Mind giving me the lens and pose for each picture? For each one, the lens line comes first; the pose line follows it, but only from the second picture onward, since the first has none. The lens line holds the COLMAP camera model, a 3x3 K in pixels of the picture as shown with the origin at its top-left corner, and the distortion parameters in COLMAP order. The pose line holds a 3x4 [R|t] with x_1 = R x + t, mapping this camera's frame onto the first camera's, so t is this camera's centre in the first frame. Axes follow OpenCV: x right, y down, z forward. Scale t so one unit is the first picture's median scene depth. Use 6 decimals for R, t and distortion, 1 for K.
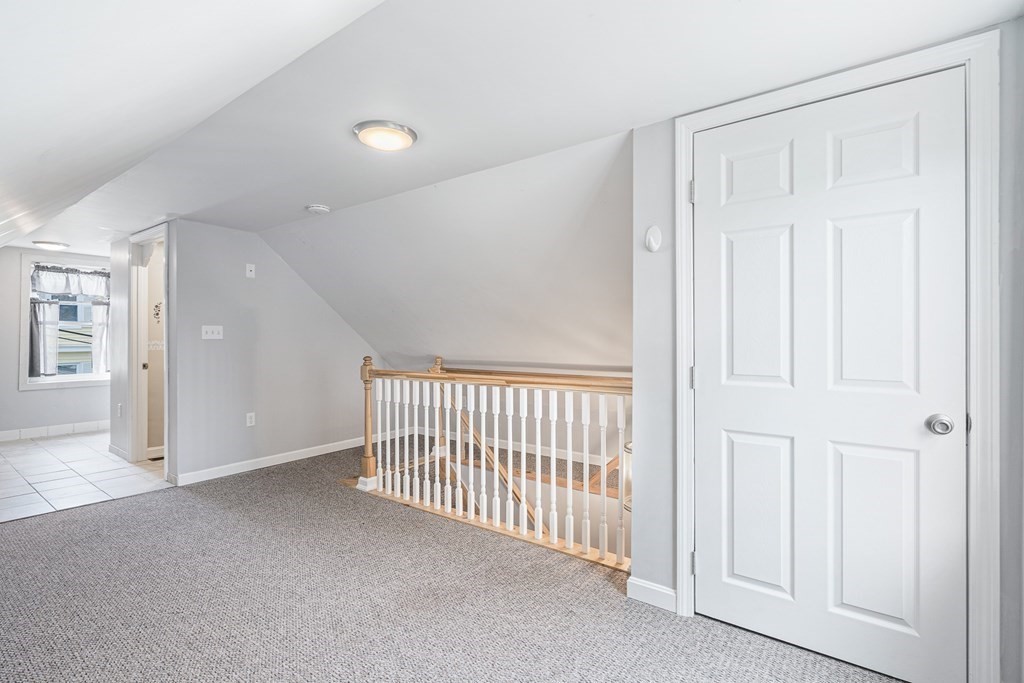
lens RADIAL K [[463.5, 0, 503.1], [0, 463.5, 336.5], [0, 0, 1]] dist [-0.008366, 0.002416]
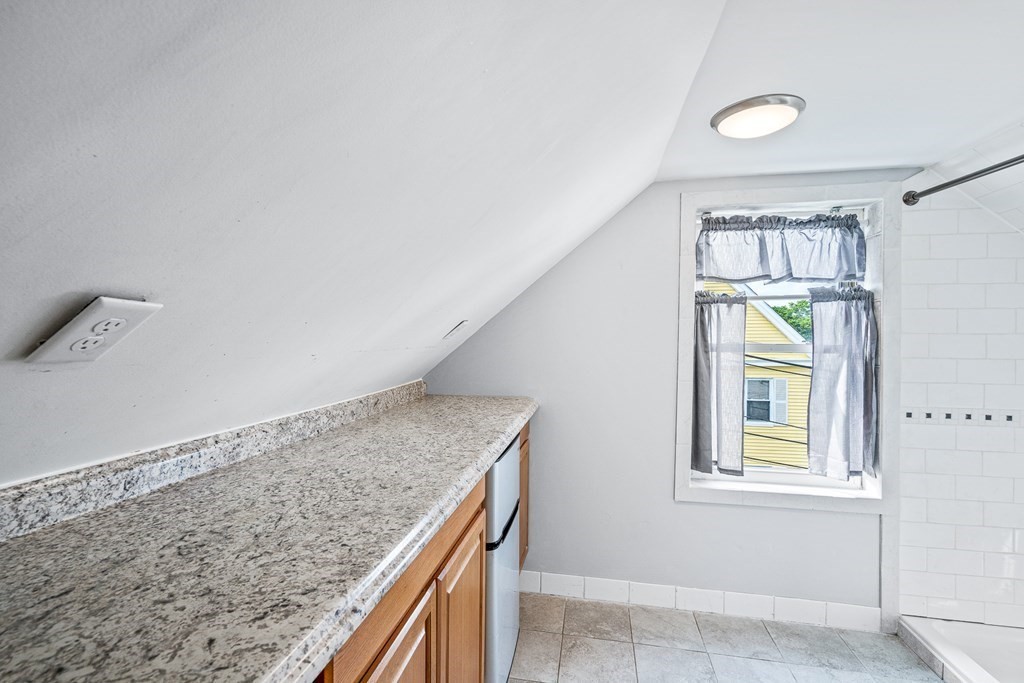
lens RADIAL K [[463.5, 0, 507.8], [0, 463.5, 335.6], [0, 0, 1]] dist [-0.008366, 0.002416]
pose [[0.428359, 0.006828, -0.903583, -0.683104], [-0.003920, 0.999976, 0.005698, -0.043214], [0.903600, 0.001101, 0.428375, 0.629375]]
